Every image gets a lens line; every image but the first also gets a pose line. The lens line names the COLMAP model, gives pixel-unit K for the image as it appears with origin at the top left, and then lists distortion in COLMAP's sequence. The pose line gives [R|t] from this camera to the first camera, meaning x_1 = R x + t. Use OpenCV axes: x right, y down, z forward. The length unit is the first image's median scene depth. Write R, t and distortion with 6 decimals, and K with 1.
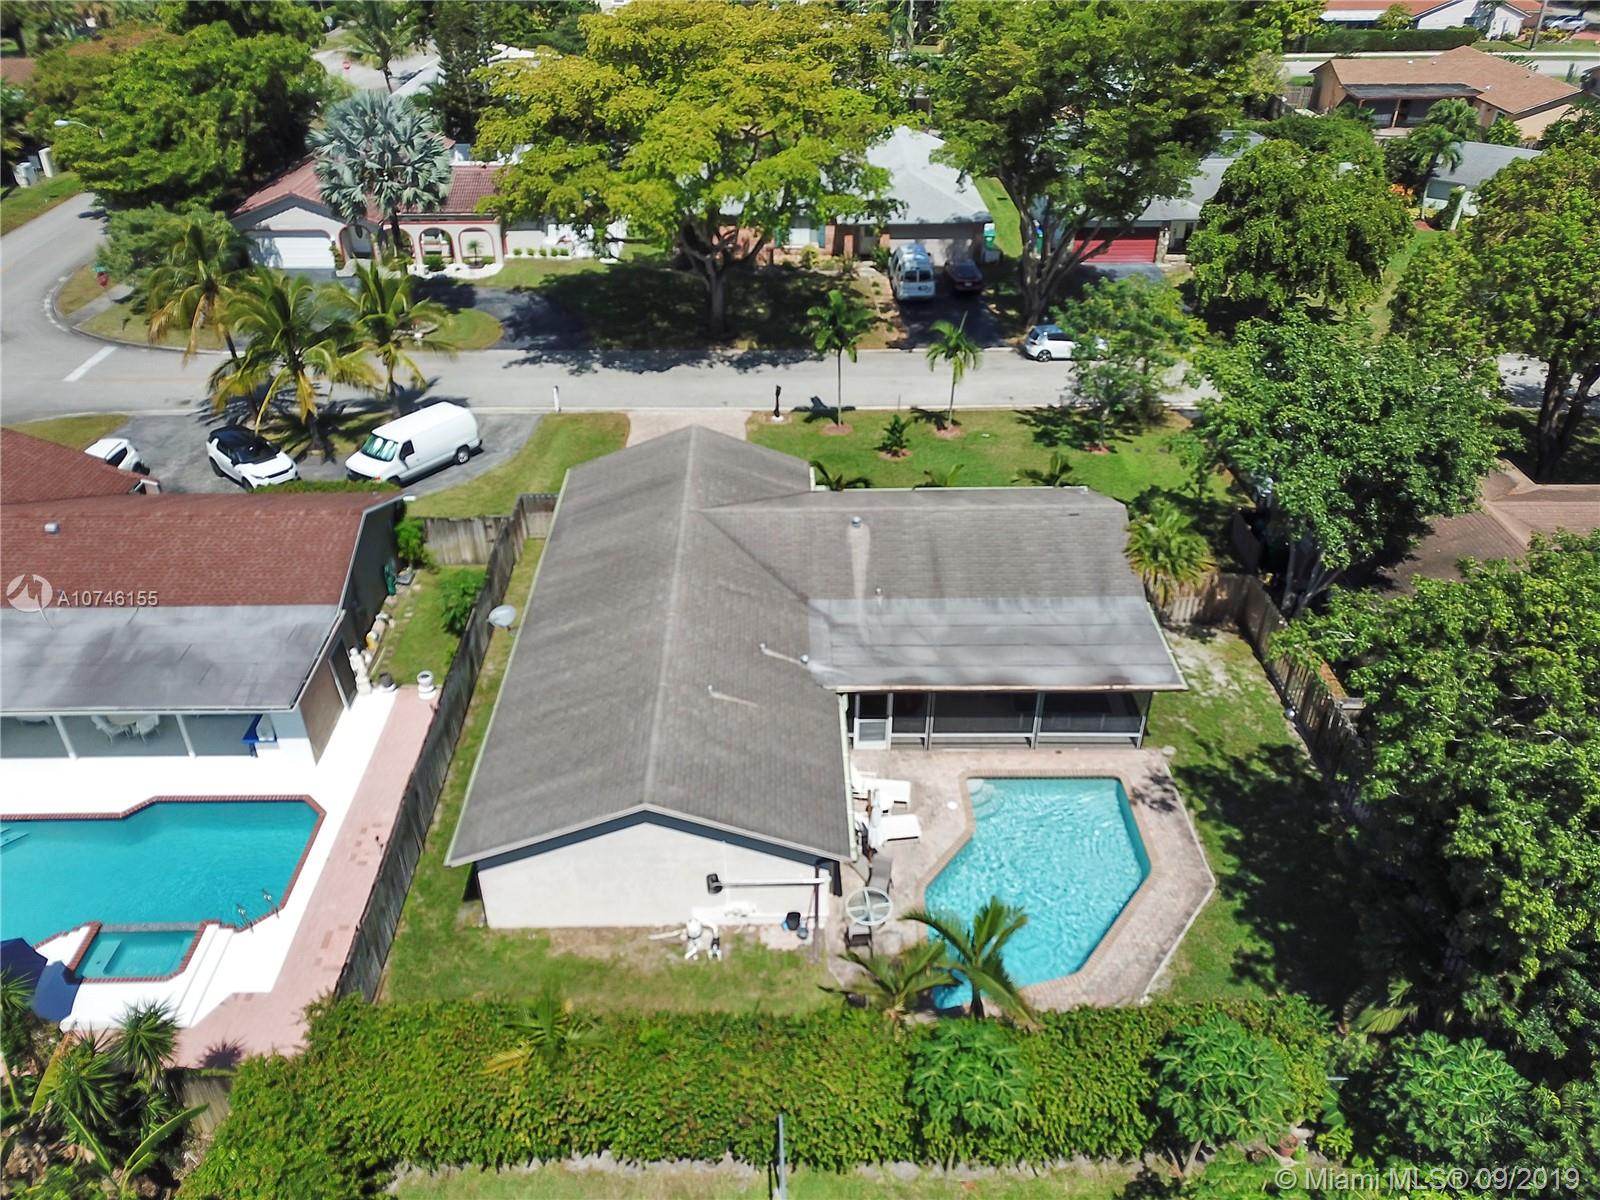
lens RADIAL K [[1213.3, 0, 790.8], [0, 1213.3, 586.8], [0, 0, 1]] dist [0.025490, -0.030575]
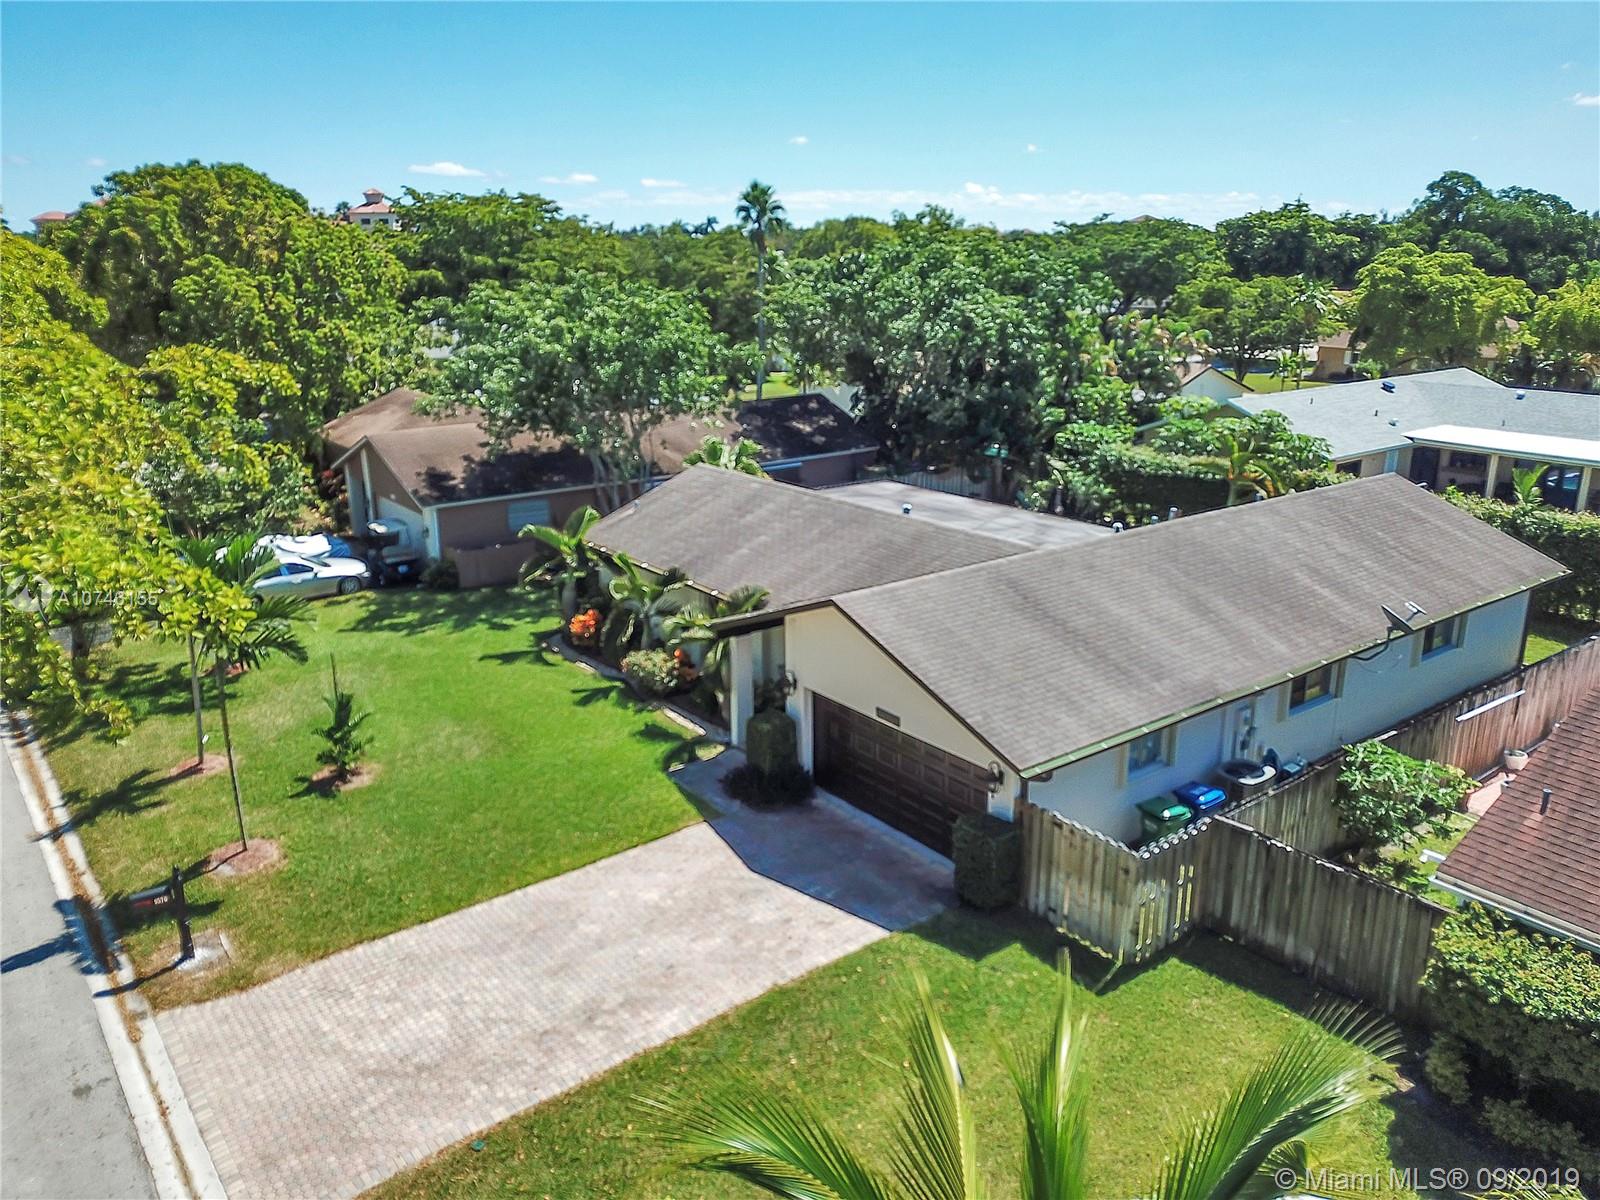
lens RADIAL K [[1213.3, 0, 797.8], [0, 1213.3, 616.0], [0, 0, 1]] dist [0.025490, -0.030575]
pose [[-0.598185, -0.228668, 0.768040, -0.558790], [0.436162, 0.711121, 0.551425, -0.503470], [-0.672263, 0.664844, -0.325646, 1.436411]]
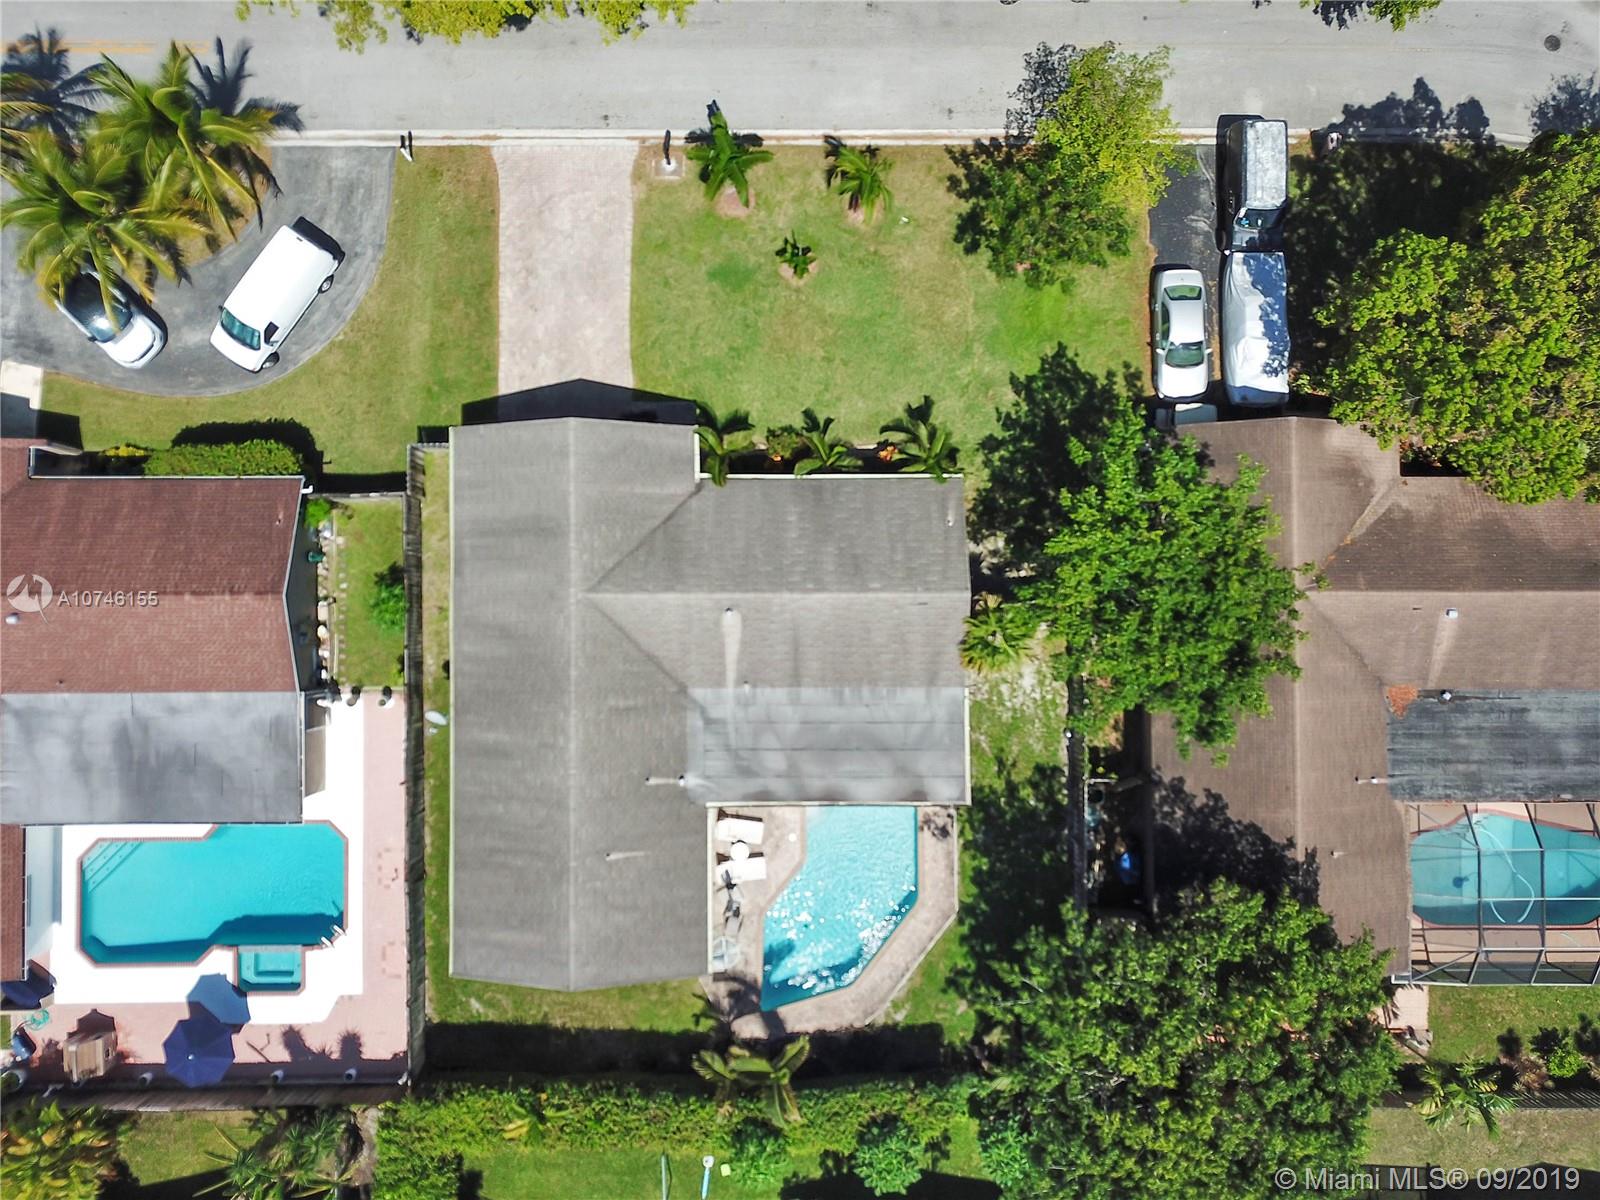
lens RADIAL K [[1213.3, 0, 784.5], [0, 1213.3, 598.3], [0, 0, 1]] dist [0.025490, -0.030575]
pose [[0.999959, 0.007131, 0.005652, 0.105496], [-0.008656, 0.553966, 0.832494, -1.056919], [0.002806, -0.832508, 0.554005, 0.416012]]
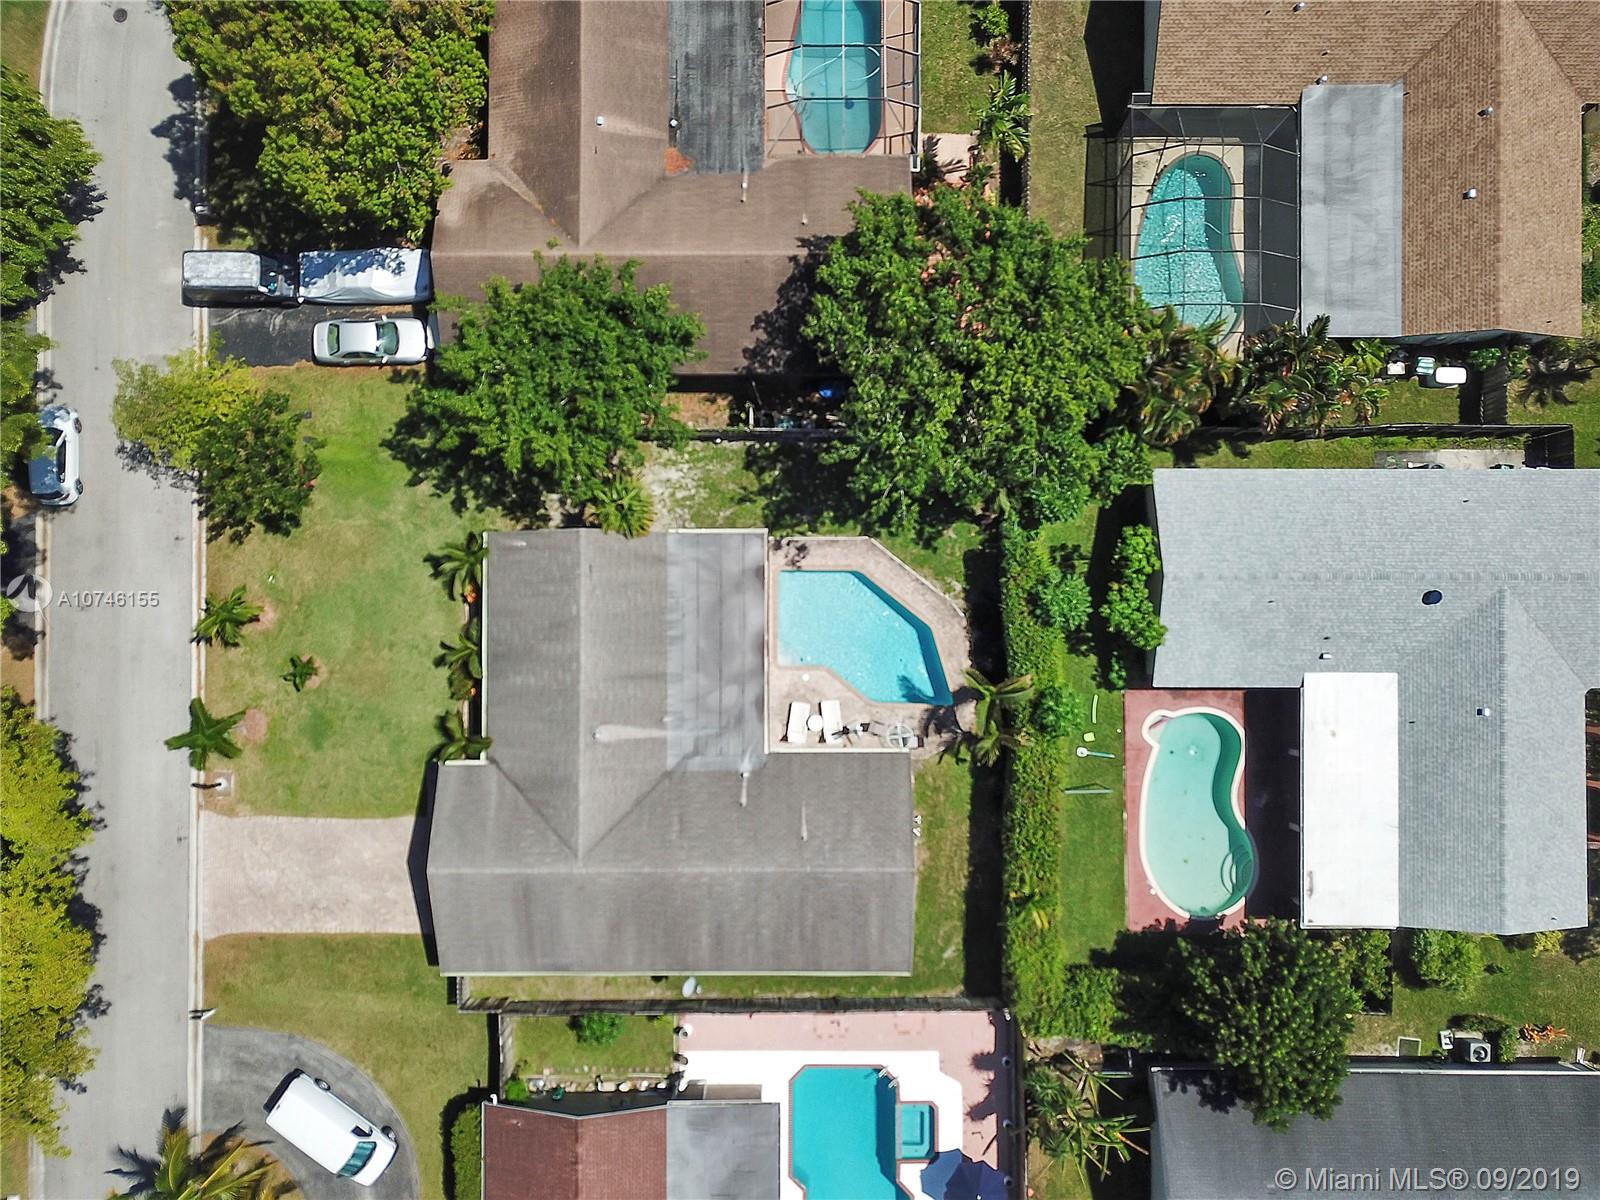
lens RADIAL K [[1213.3, 0, 777.7], [0, 1213.3, 625.7], [0, 0, 1]] dist [0.025490, -0.030575]
pose [[0.009954, -0.999771, 0.018952, 0.159802], [0.545093, 0.021315, 0.838105, -1.113607], [-0.838317, 0.001988, 0.545180, 0.130223]]
